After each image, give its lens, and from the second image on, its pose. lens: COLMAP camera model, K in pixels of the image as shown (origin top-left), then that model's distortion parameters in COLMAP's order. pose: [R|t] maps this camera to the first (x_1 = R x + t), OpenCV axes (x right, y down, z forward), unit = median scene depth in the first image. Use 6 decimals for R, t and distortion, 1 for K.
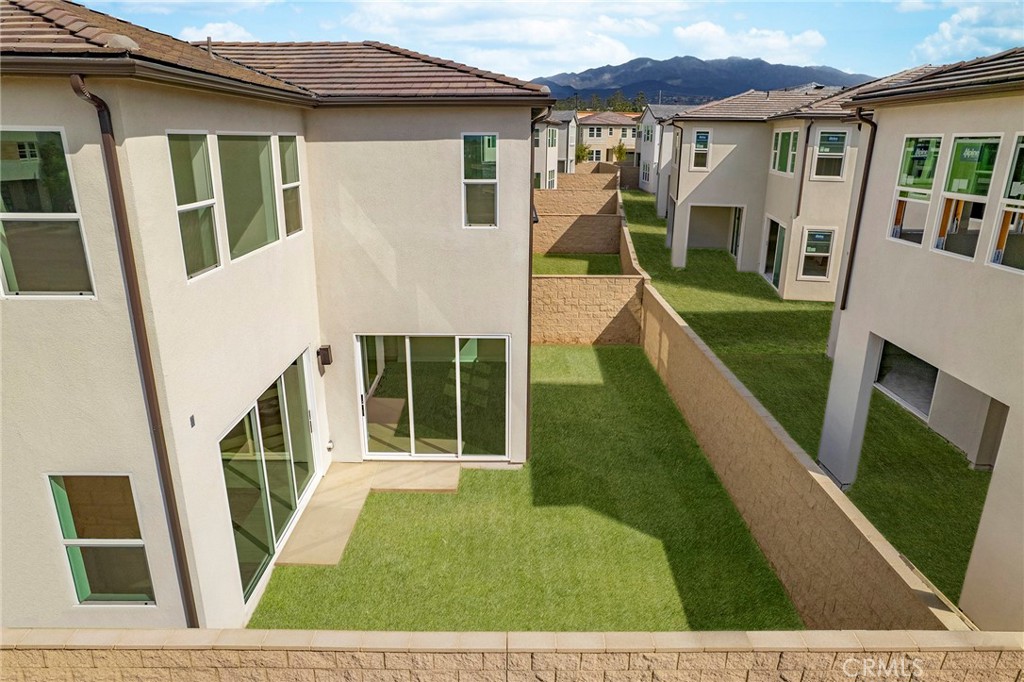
lens RADIAL K [[640.4, 0, 510.5], [0, 640.4, 430.7], [0, 0, 1]] dist [-0.006387, 0.000976]
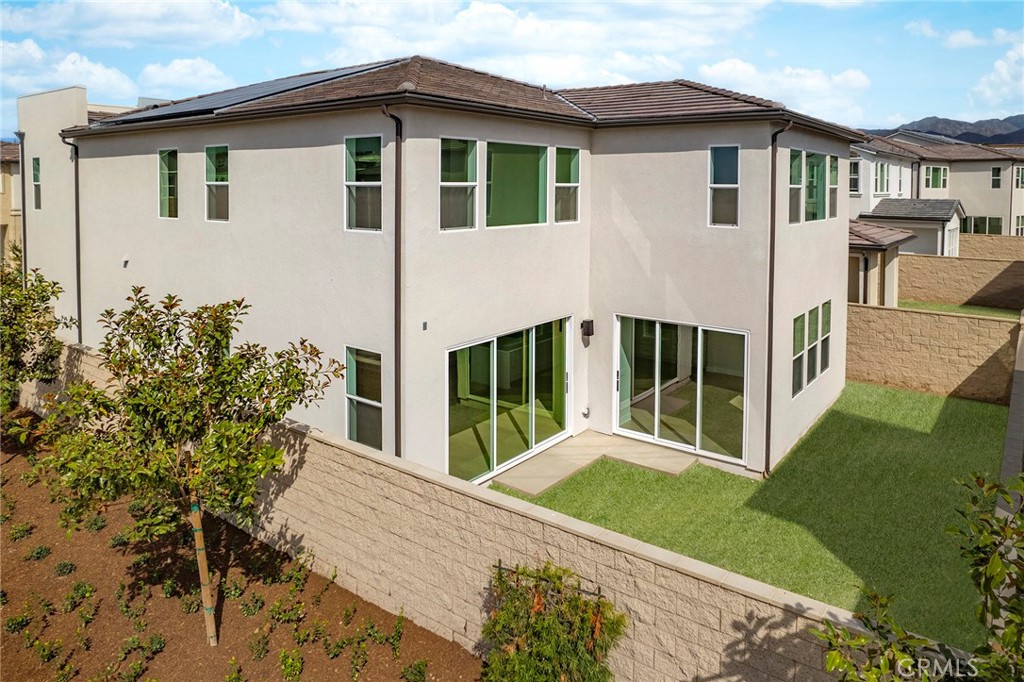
lens RADIAL K [[681.7, 0, 512.0], [0, 681.7, 341.0], [0, 0, 1]] dist [-0.030537, -0.000351]
pose [[0.799061, 0.139723, -0.584790, 0.377413], [-0.254314, 0.959877, -0.118154, 0.099697], [0.544818, 0.243132, 0.802534, -0.079546]]
